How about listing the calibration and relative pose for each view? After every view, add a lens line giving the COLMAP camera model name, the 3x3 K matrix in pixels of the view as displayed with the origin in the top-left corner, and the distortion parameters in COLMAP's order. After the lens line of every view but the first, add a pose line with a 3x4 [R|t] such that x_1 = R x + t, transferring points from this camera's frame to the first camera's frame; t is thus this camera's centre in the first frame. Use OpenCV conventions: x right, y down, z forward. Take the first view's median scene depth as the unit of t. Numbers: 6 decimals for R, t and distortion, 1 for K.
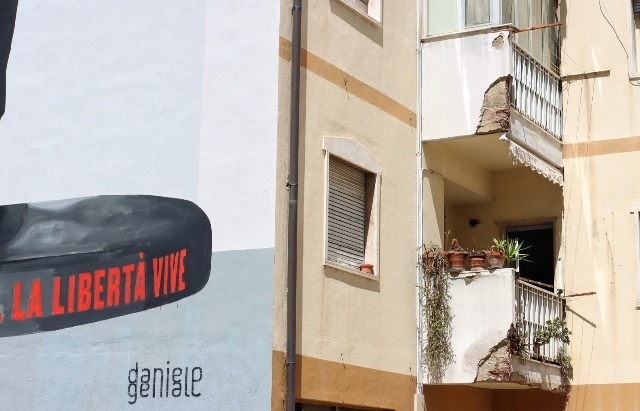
lens RADIAL K [[1304.0, 0, 320.0], [0, 1304.0, 205.5], [0, 0, 1]] dist [-0.185757, -0.009264]
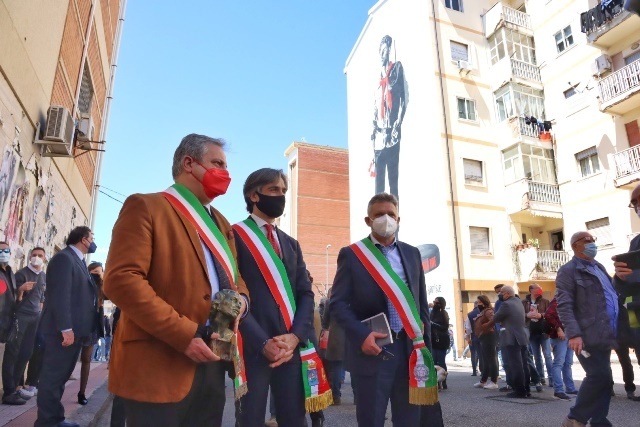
lens RADIAL K [[444.3, 0, 320.0], [0, 444.3, 213.5], [0, 0, 1]] dist [-0.153784, 0.107101]
pose [[0.777583, -0.183356, -0.601452, 0.450967], [0.152906, 0.982965, -0.101979, -0.011944], [0.609905, -0.012669, 0.792373, -0.293156]]
